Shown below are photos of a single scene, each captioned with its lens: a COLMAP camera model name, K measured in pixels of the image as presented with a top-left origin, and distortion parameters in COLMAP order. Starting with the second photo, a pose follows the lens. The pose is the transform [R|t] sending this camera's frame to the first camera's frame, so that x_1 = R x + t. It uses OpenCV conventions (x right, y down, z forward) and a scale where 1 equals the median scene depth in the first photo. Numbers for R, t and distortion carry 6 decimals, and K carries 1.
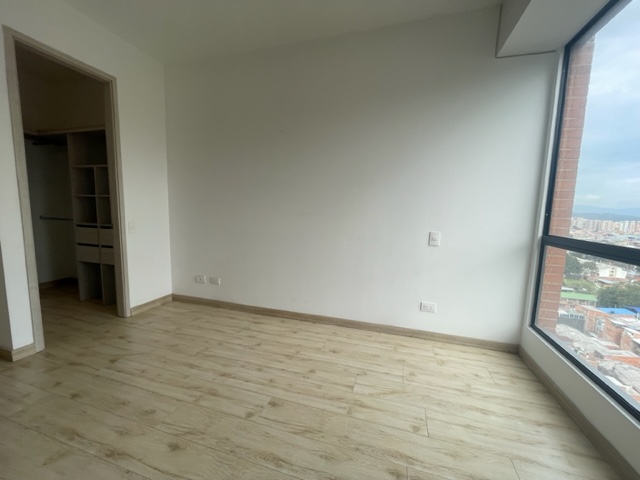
lens RADIAL K [[258.1, 0, 321.2], [0, 258.1, 242.7], [0, 0, 1]] dist [-0.004825, 0.001106]
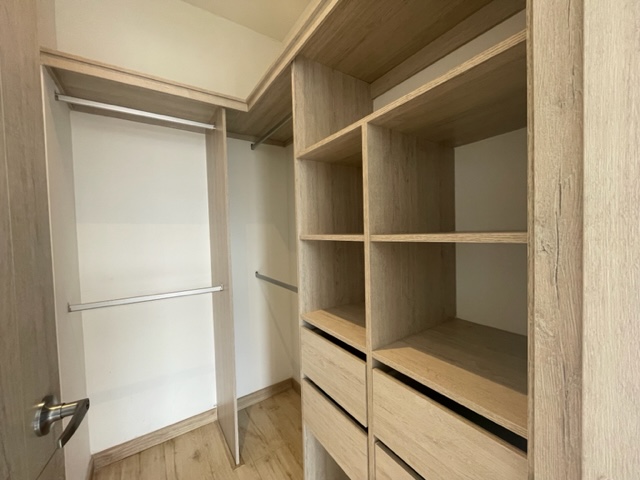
lens RADIAL K [[258.1, 0, 319.3], [0, 258.1, 241.4], [0, 0, 1]] dist [-0.004825, 0.001106]
pose [[0.775614, -0.030081, -0.630491, -1.048950], [-0.026377, 0.996447, -0.079988, -0.219908], [0.630657, 0.078670, 0.772064, 1.082153]]
